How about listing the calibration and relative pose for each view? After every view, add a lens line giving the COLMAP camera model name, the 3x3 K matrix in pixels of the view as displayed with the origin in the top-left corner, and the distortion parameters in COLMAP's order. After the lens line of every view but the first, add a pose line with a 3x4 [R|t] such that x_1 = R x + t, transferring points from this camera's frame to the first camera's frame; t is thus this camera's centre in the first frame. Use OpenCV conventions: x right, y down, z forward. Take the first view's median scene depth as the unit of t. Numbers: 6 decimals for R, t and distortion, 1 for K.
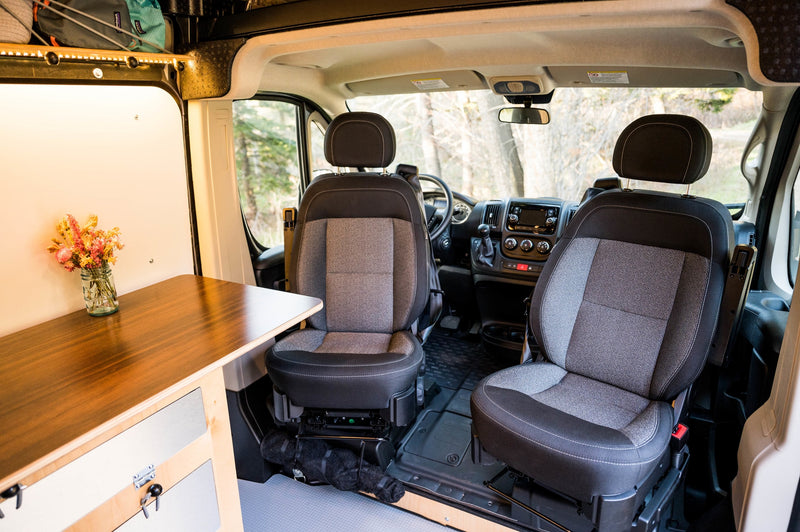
lens RADIAL K [[540.1, 0, 399.0], [0, 540.1, 264.6], [0, 0, 1]] dist [-0.003589, 0.000319]
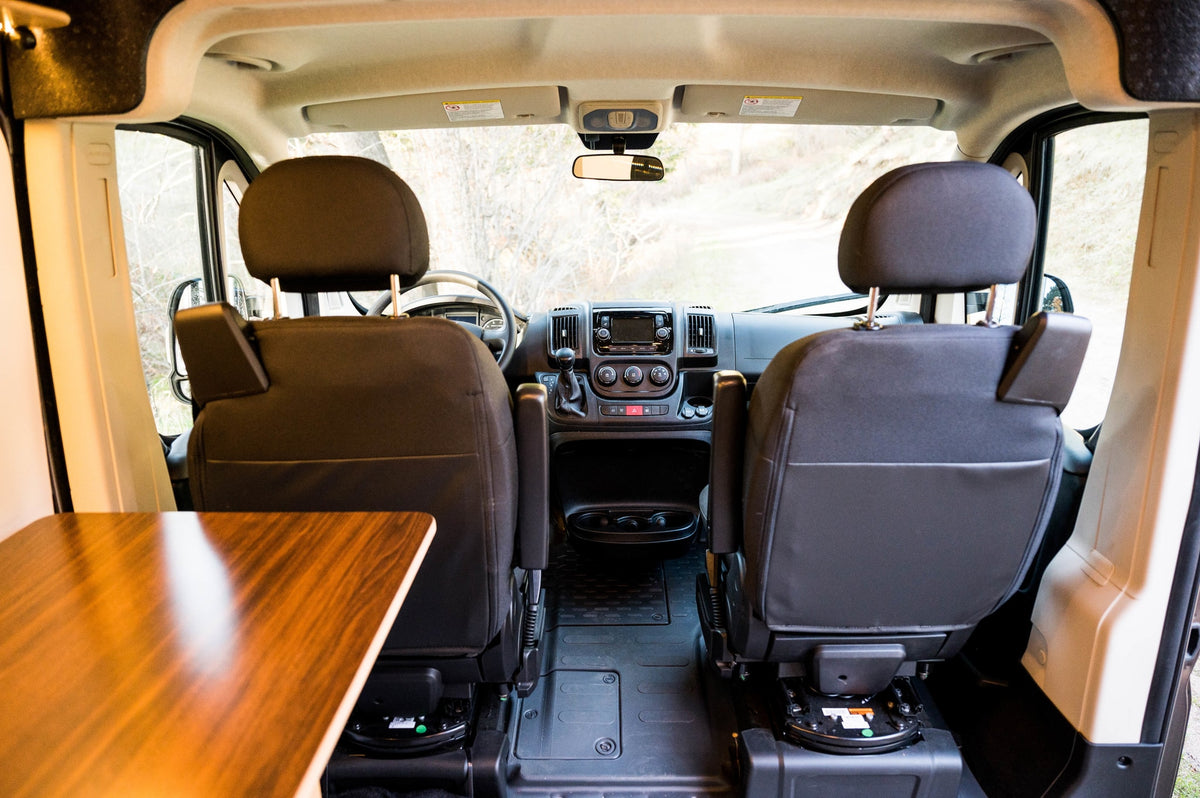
lens RADIAL K [[832.9, 0, 593.1], [0, 832.9, 404.5], [0, 0, 1]] dist [0.001661, 0.002002]
pose [[0.890169, -0.116903, 0.440378, -0.278017], [0.125836, 0.992010, 0.008978, -0.019500], [-0.437909, 0.047423, 0.897768, 0.181411]]
